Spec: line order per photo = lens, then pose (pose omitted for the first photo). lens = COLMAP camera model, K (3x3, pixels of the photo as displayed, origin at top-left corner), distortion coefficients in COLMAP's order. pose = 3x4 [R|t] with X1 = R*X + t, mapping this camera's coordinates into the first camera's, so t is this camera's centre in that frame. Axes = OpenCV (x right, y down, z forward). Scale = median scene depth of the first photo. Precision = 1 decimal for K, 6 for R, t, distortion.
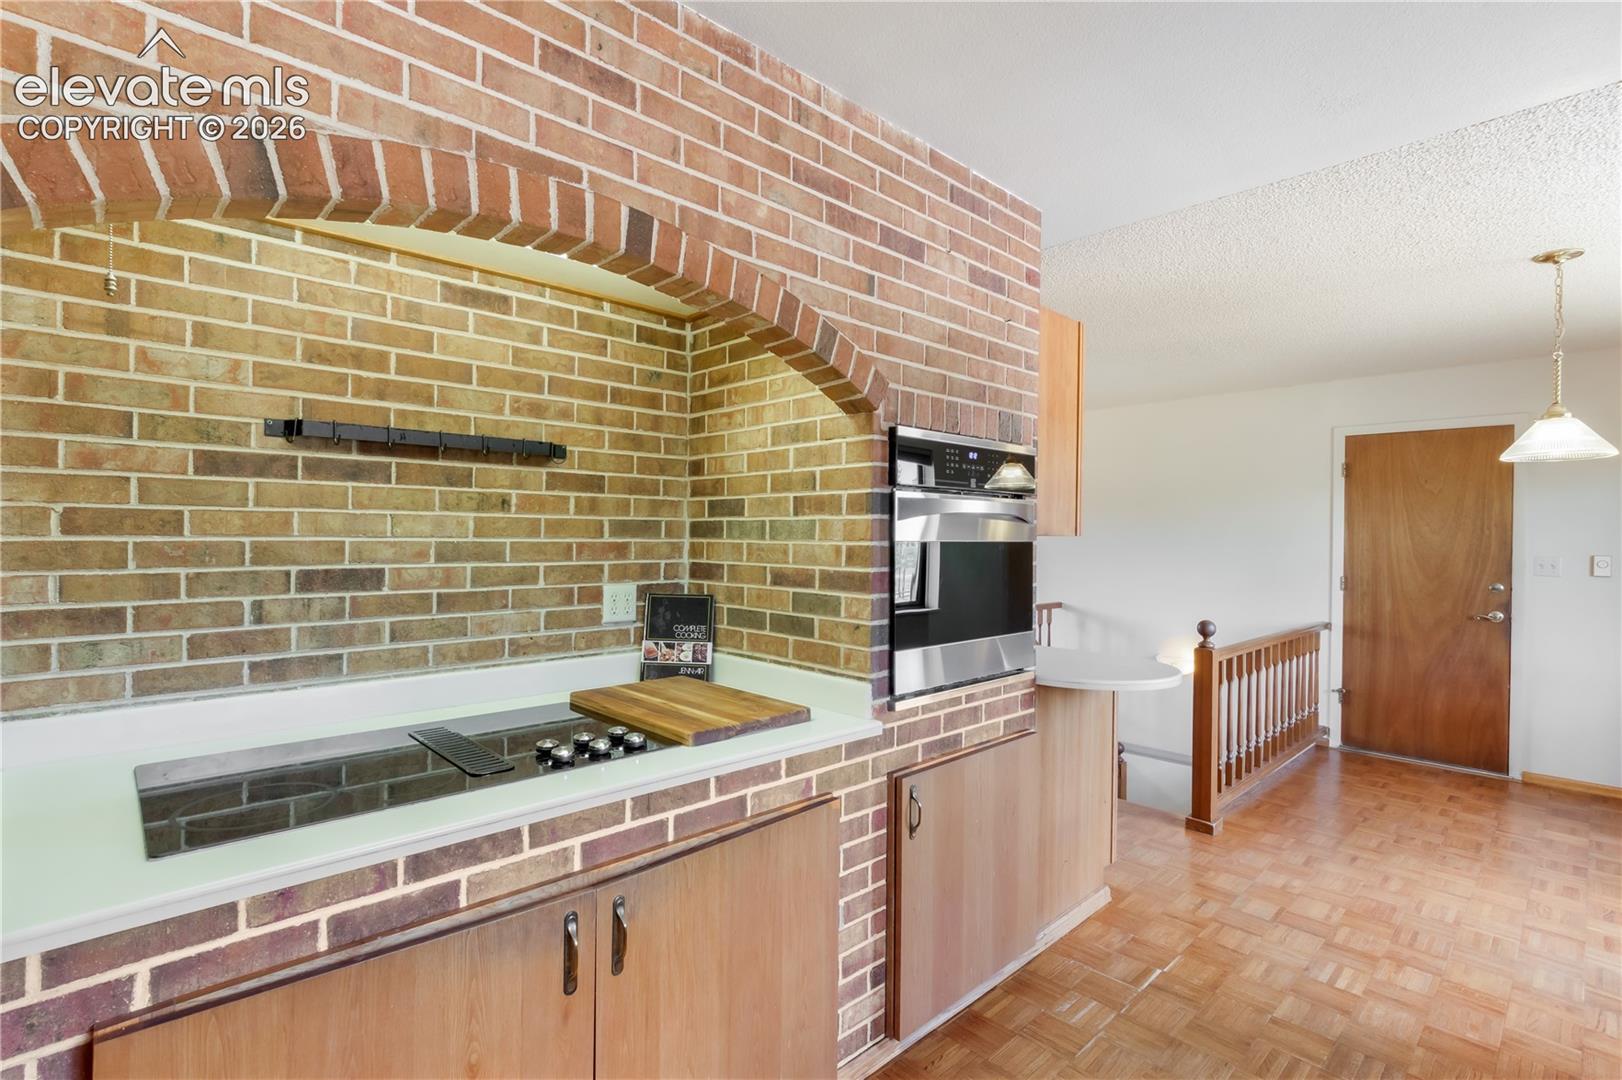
lens RADIAL K [[749.5, 0, 812.0], [0, 749.5, 537.1], [0, 0, 1]] dist [-0.004111, -0.001031]
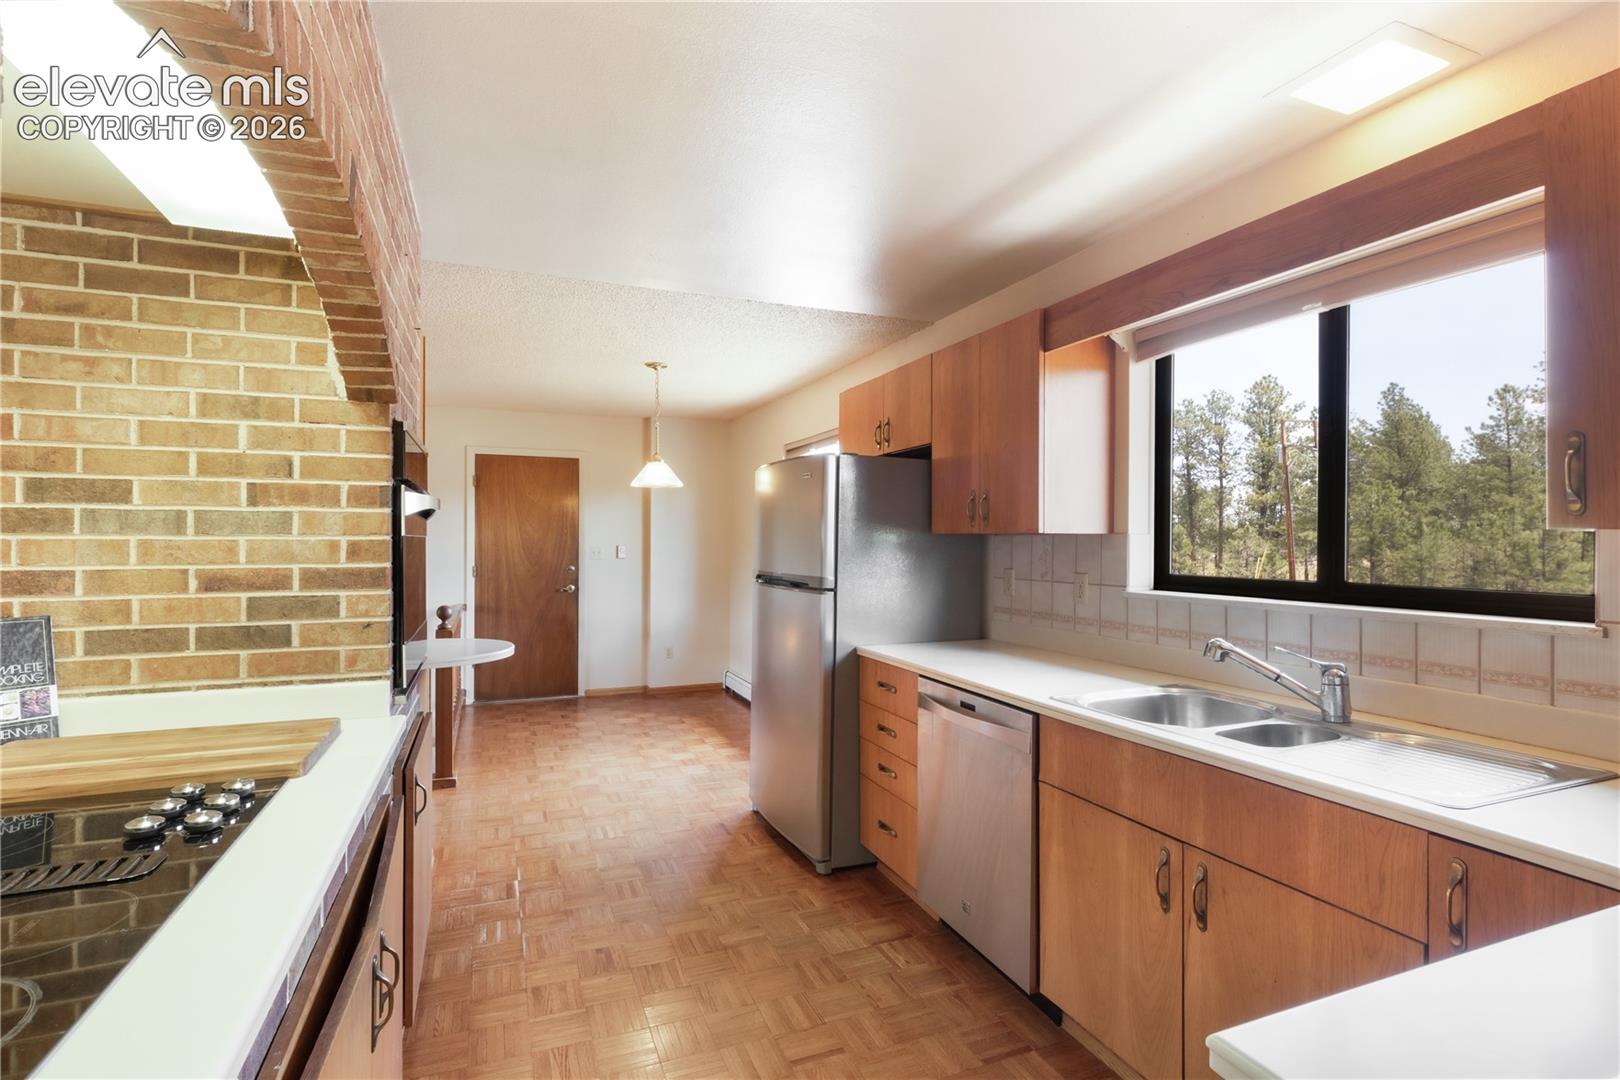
lens RADIAL K [[748.6, 0, 774.4], [0, 748.6, 536.4], [0, 0, 1]] dist [-0.004111, -0.001031]
pose [[0.384036, -0.005044, 0.923304, -0.463715], [0.006198, 0.999977, 0.002885, 0.005525], [-0.923297, 0.004615, 0.384059, 0.112905]]
